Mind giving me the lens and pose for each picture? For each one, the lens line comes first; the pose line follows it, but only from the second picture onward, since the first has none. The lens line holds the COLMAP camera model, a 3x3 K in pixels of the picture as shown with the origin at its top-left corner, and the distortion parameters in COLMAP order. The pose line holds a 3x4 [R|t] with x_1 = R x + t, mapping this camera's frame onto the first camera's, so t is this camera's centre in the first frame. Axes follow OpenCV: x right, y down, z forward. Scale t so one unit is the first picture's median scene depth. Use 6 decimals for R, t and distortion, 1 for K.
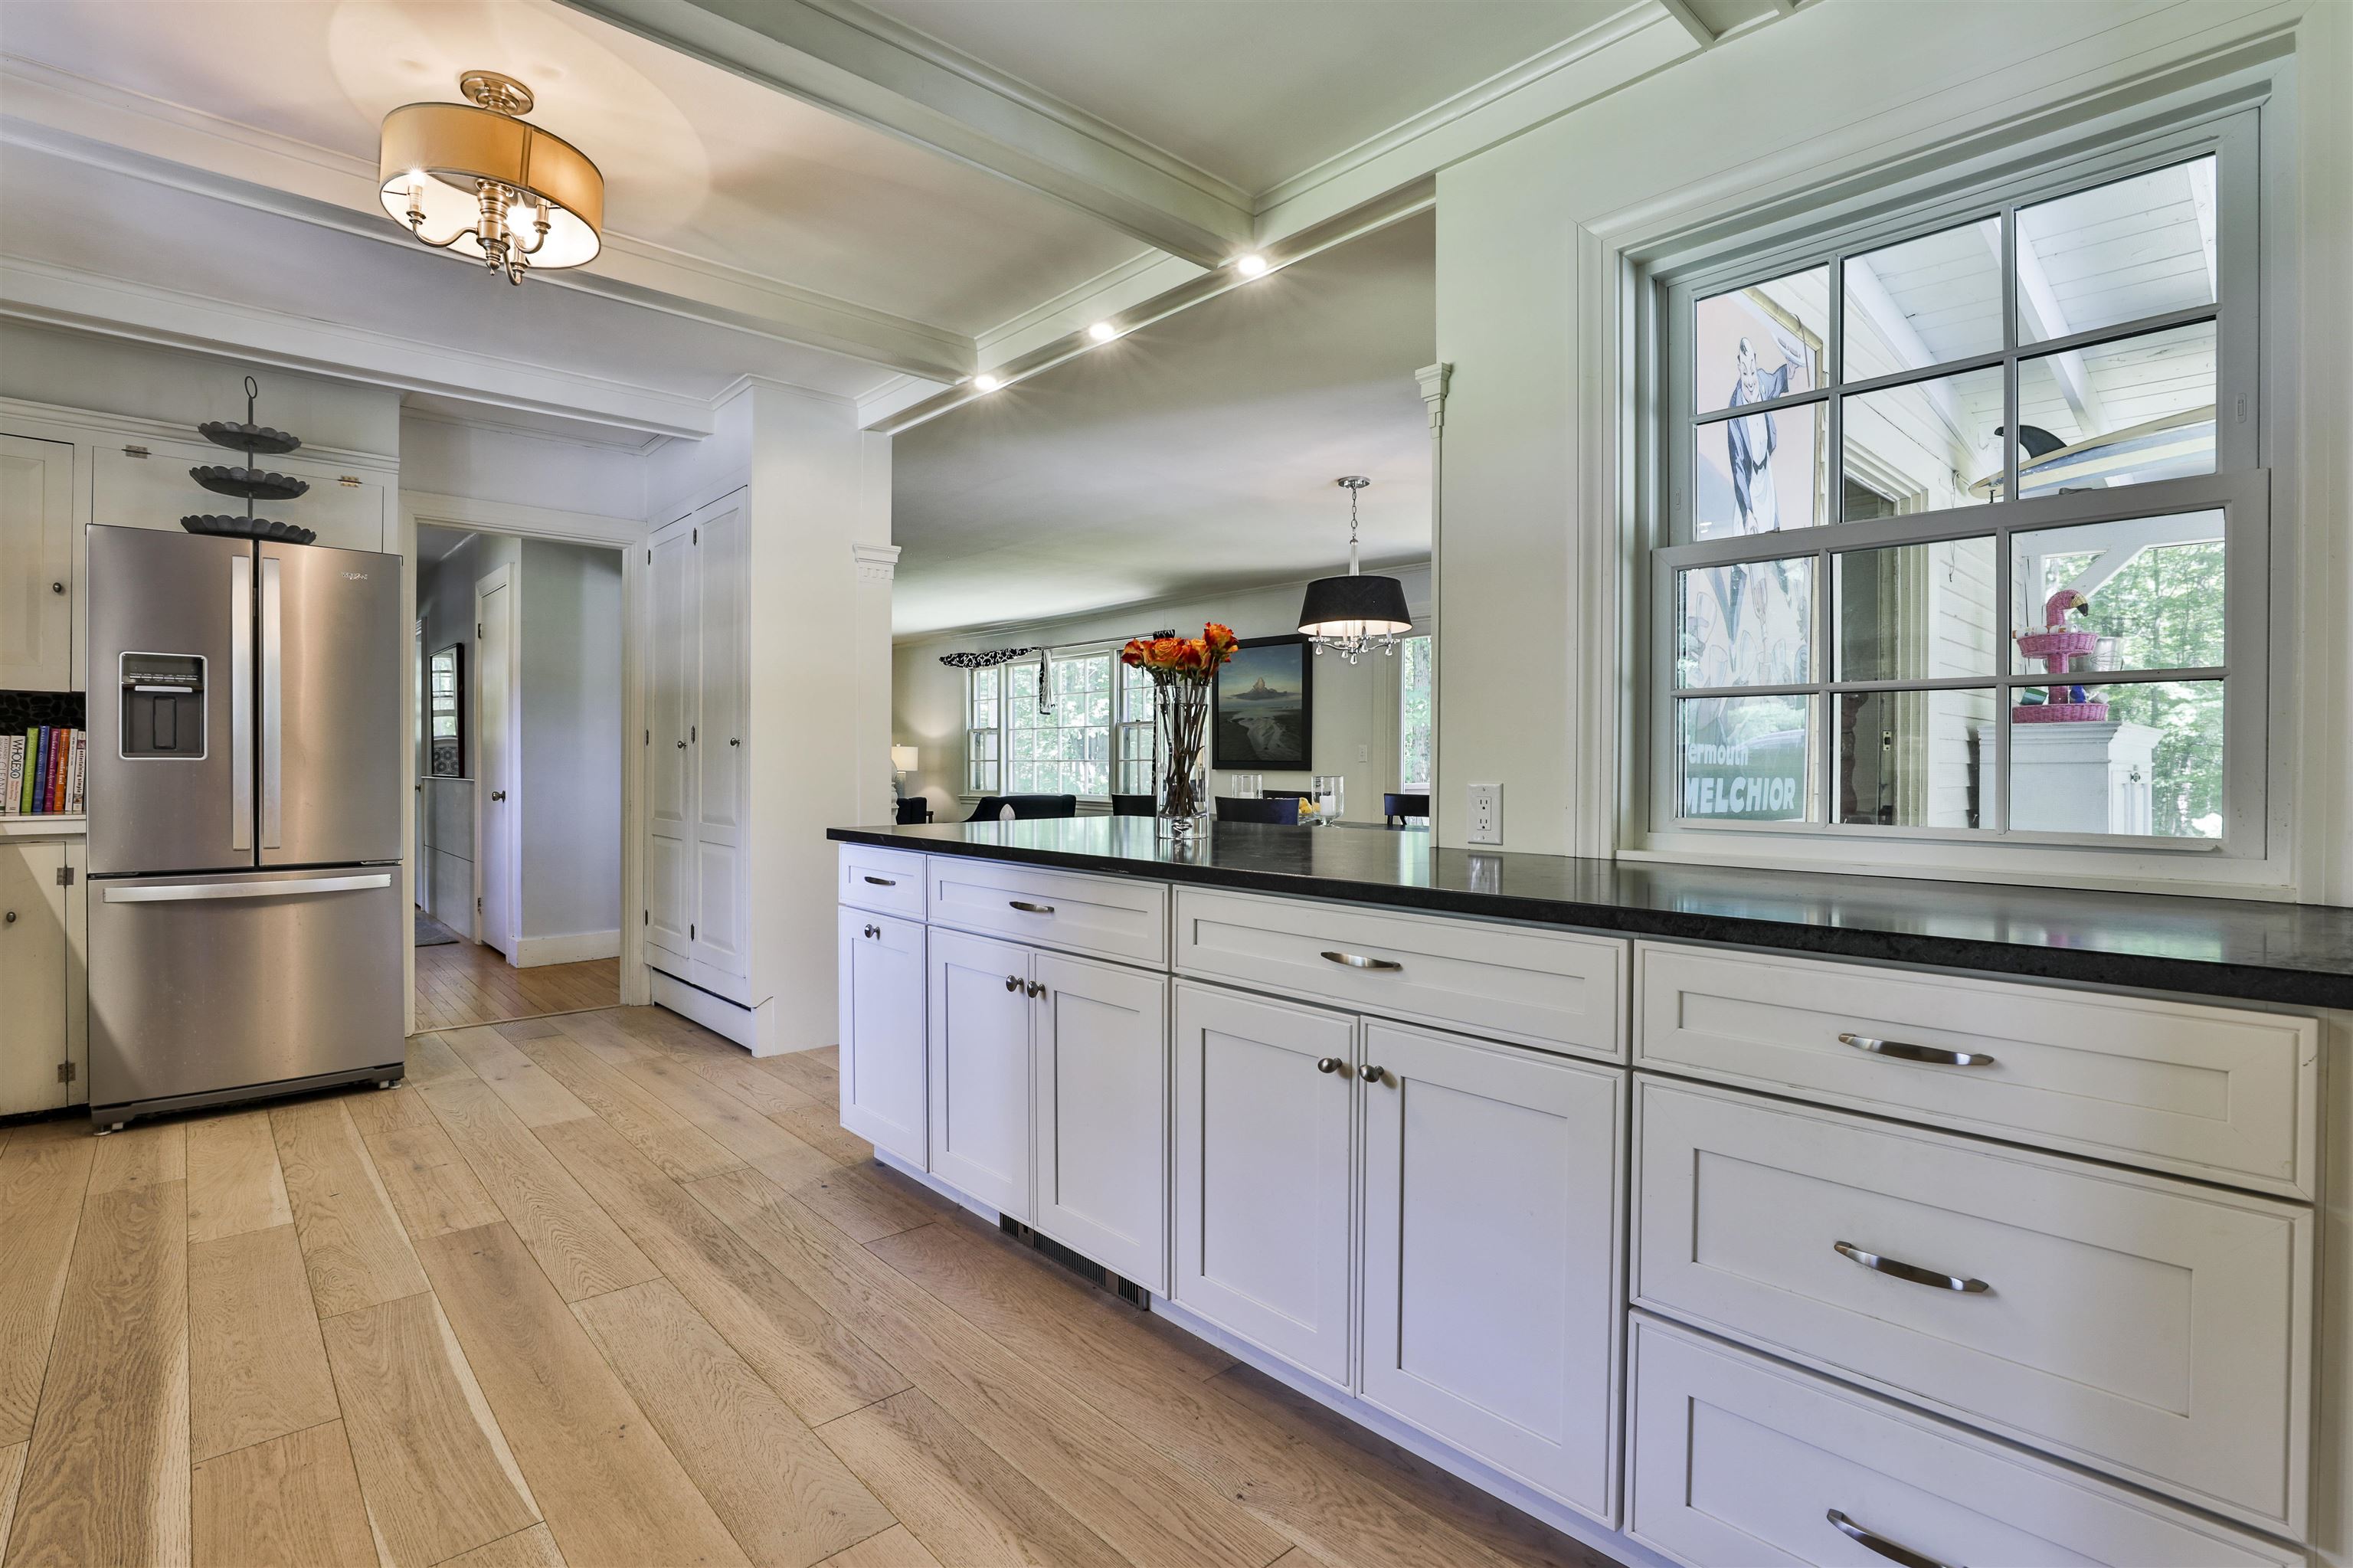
lens RADIAL K [[1087.9, 0, 1118.2], [0, 1087.9, 769.2], [0, 0, 1]] dist [-0.047152, 0.009888]
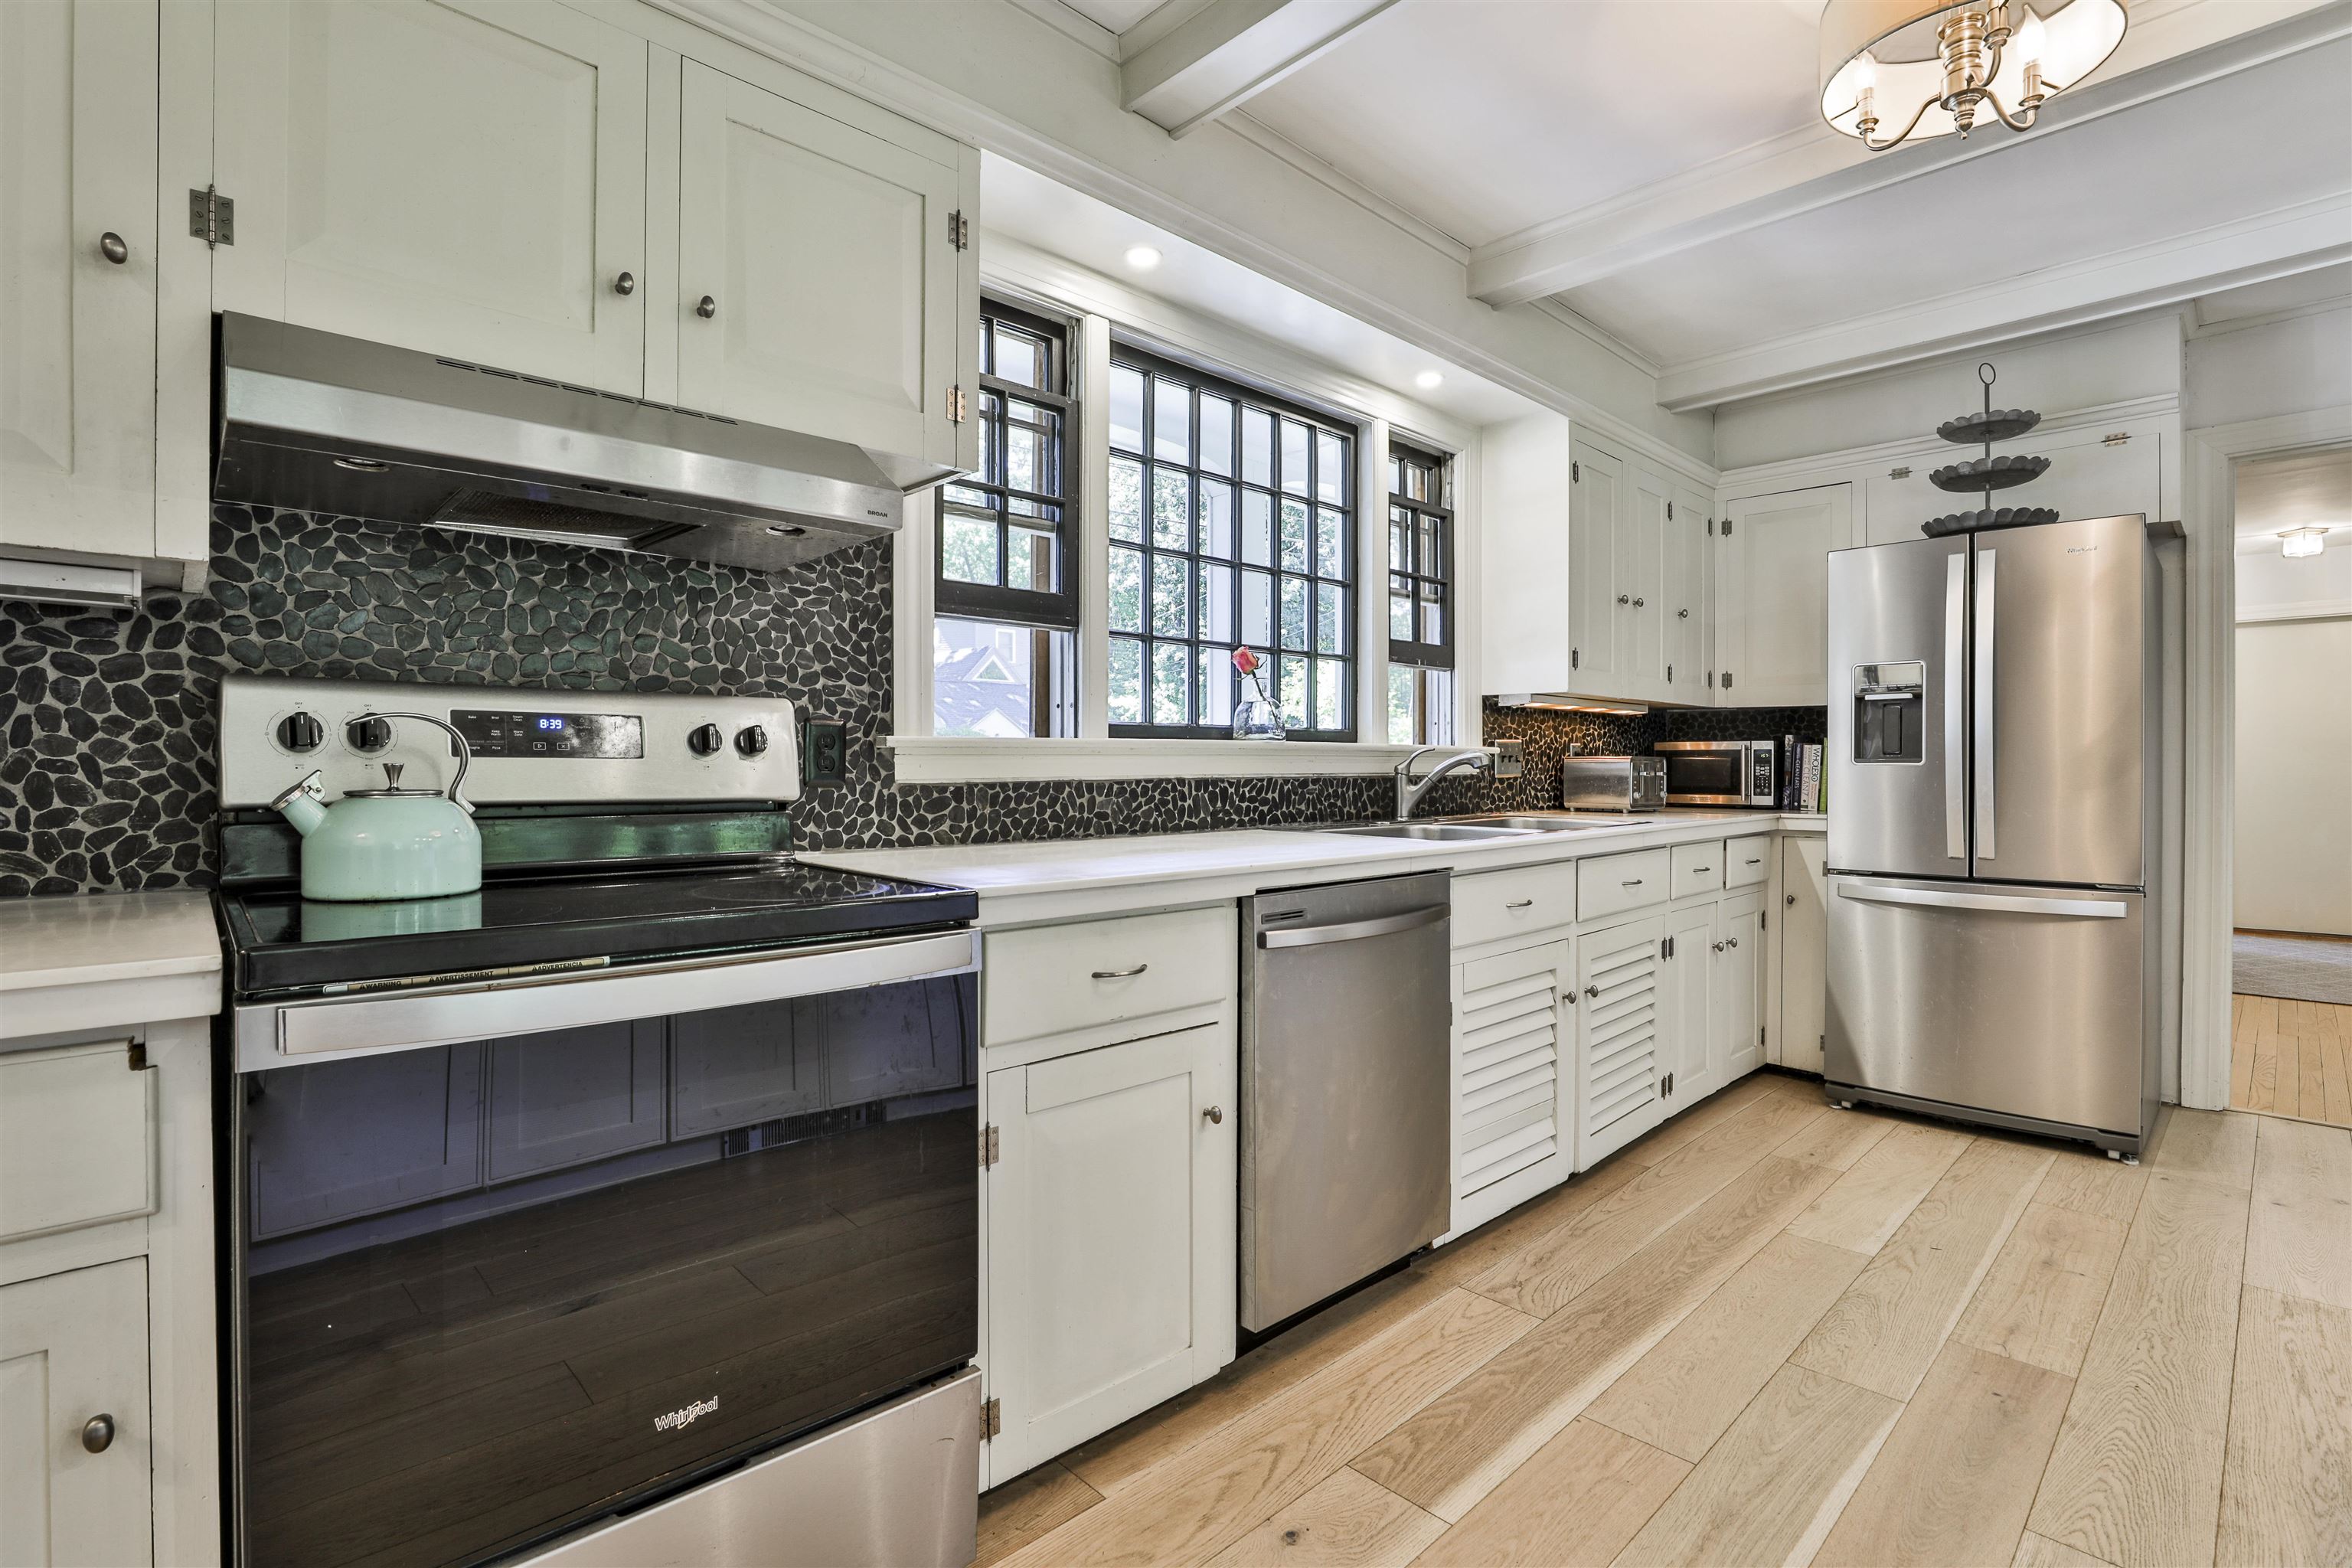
lens RADIAL K [[1087.4, 0, 1225.9], [0, 1087.4, 765.3], [0, 0, 1]] dist [-0.047152, 0.009888]
pose [[0.061595, -0.002043, -0.998099, 0.106688], [-0.007592, 0.999968, -0.002515, -0.000642], [0.998072, 0.007732, 0.061577, 0.308228]]
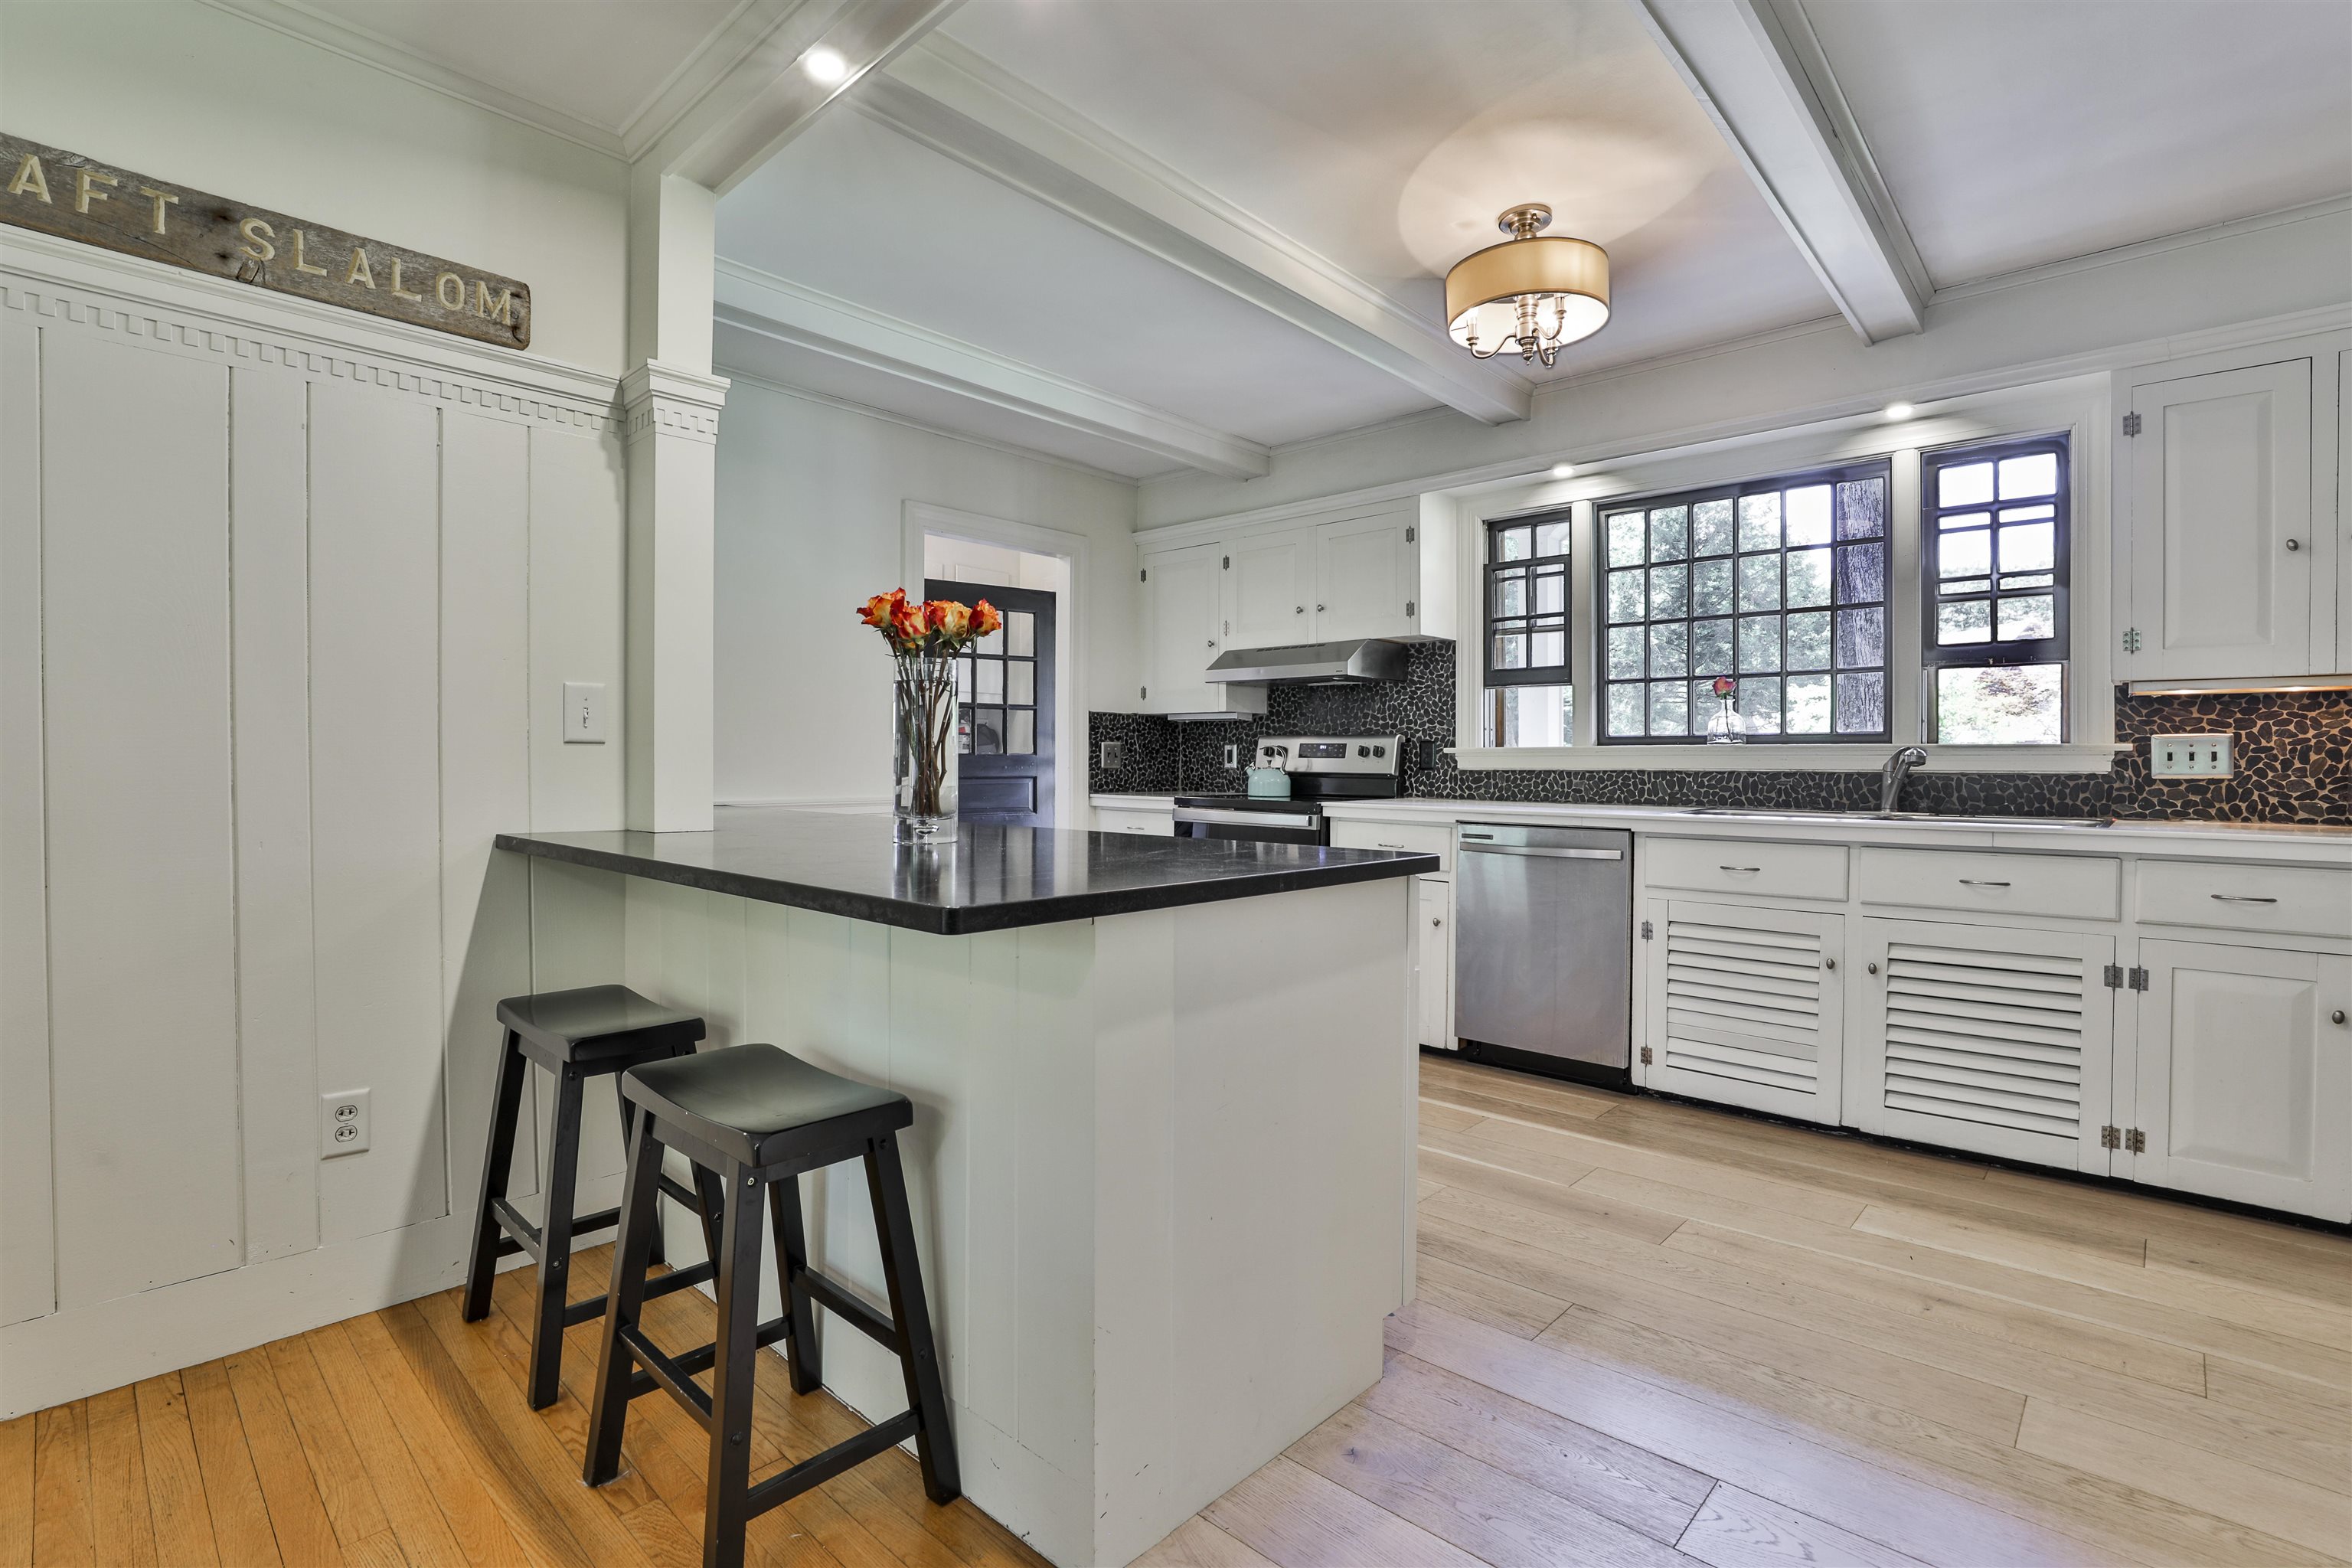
lens RADIAL K [[1087.4, 0, 1158.6], [0, 1087.4, 786.0], [0, 0, 1]] dist [-0.047152, 0.009888]
pose [[-0.994487, -0.007746, -0.104571, -0.027282], [-0.010636, 0.999576, 0.027098, -0.002683], [0.104316, 0.028061, -0.994148, 1.620422]]
